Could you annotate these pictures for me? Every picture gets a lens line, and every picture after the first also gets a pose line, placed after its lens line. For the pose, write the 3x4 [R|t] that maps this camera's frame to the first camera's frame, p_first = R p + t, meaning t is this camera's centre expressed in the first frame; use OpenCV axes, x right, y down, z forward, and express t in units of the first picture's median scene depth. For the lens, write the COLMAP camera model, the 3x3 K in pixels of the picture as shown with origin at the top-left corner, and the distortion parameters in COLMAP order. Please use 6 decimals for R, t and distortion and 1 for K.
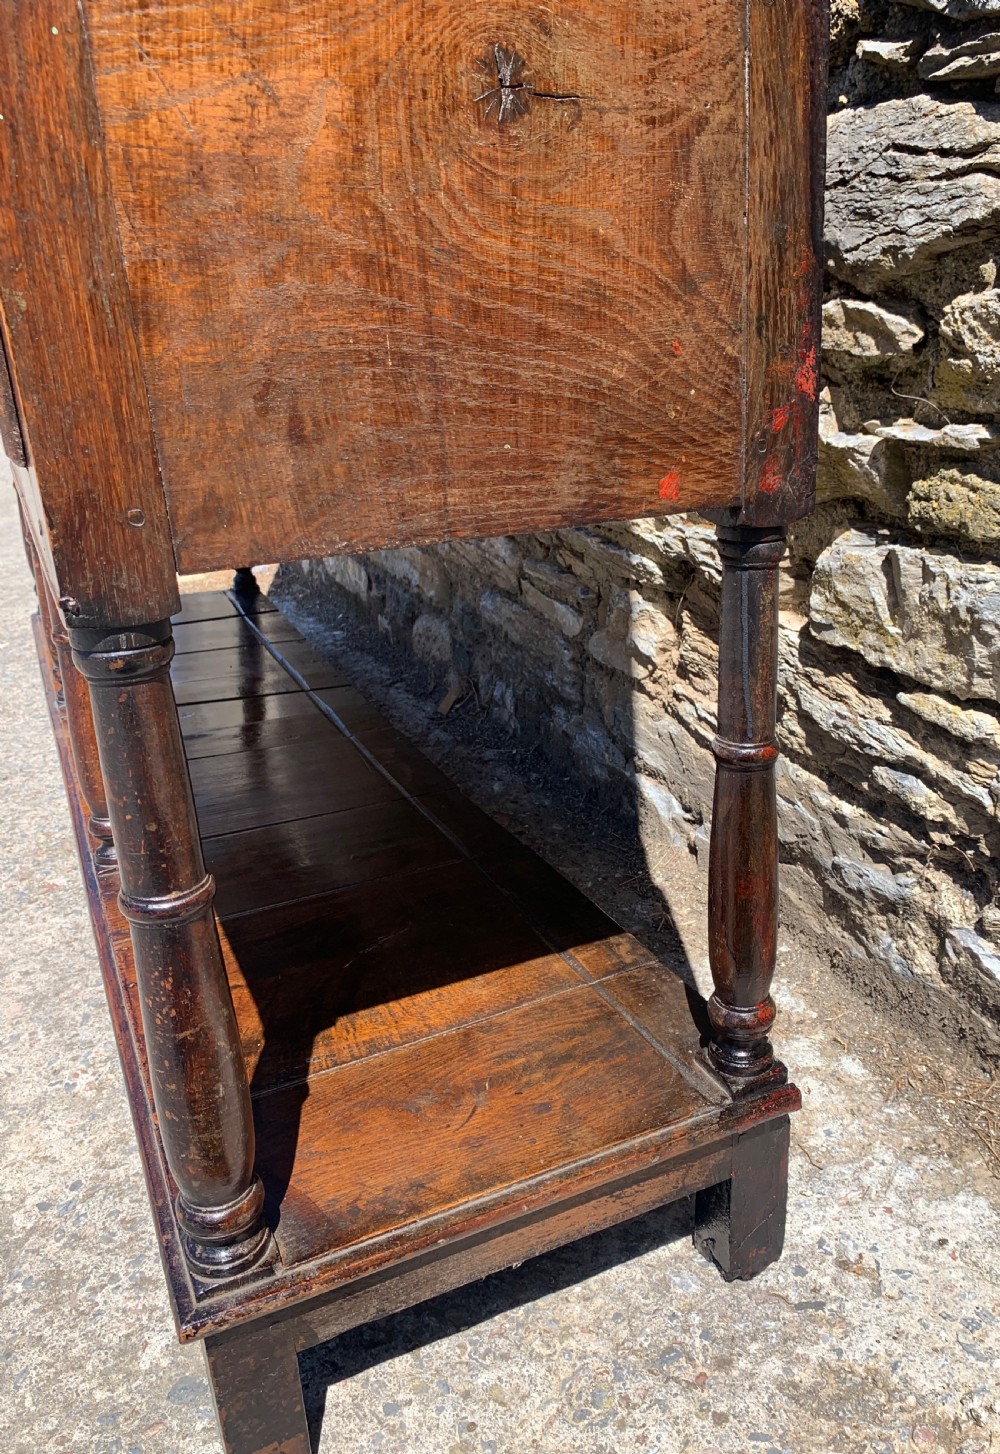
lens RADIAL K [[1119.3, 0, 554.1], [0, 1119.3, 731.9], [0, 0, 1]] dist [0.010252, -0.006573]
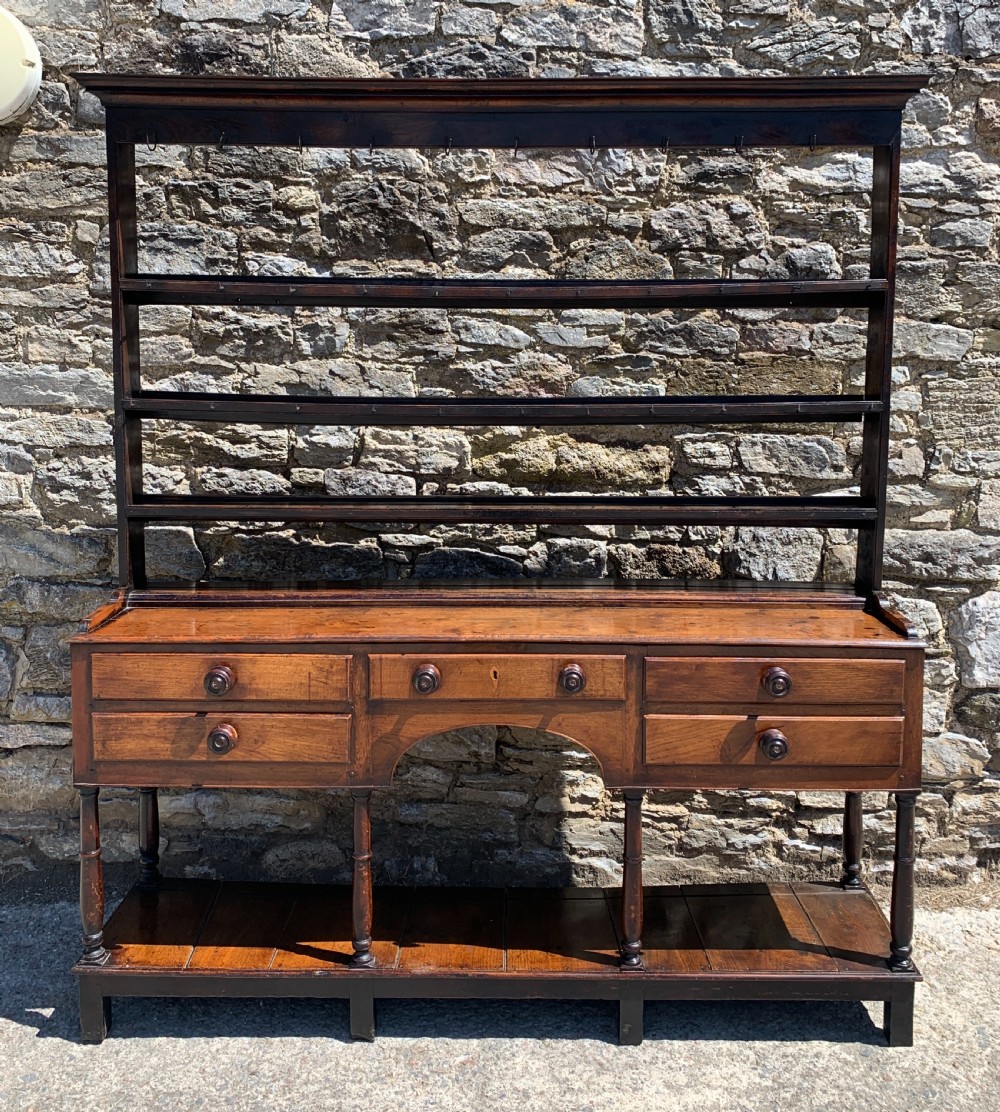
lens RADIAL K [[1121.0, 0, 504.5], [0, 1121.0, 458.6], [0, 0, 1]] dist [0.138514, -0.282768]
pose [[0.438380, -0.049404, 0.897431, -2.689943], [0.296964, 0.950374, -0.092744, -0.751709], [-0.848313, 0.307162, 0.431296, -0.012020]]
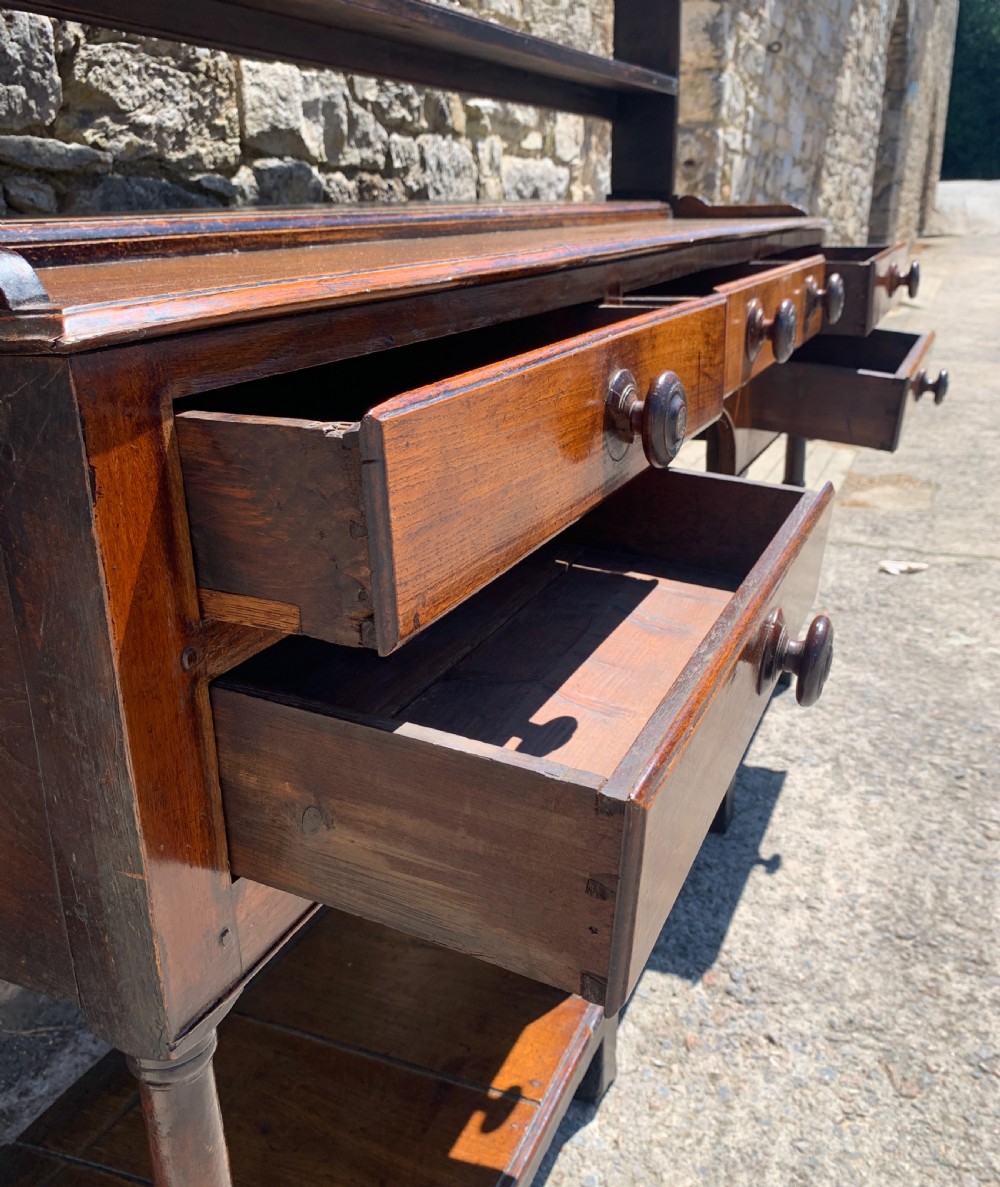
lens RADIAL K [[1090.3, 0, 519.1], [0, 1090.3, 572.5], [0, 0, 1]] dist [-0.013046, 0.022518]
pose [[-0.654158, -0.191646, 0.731676, -1.392382], [0.308530, 0.815613, 0.489474, -0.946710], [-0.690570, 0.545937, -0.474411, 1.994239]]
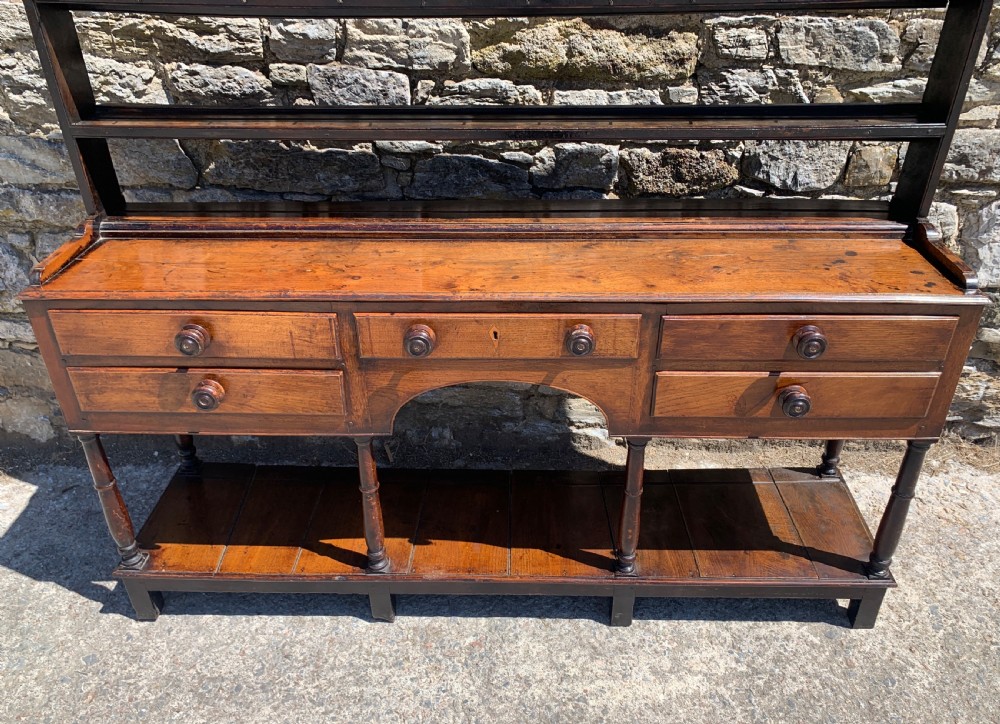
lens RADIAL K [[784.6, 0, 503.9], [0, 784.6, 374.3], [0, 0, 1]] dist [0.018861, -0.011118]
pose [[0.454139, -0.441208, 0.774011, -1.780992], [0.303776, 0.893390, 0.331021, -0.962564], [-0.837543, 0.084796, 0.539751, 0.352627]]
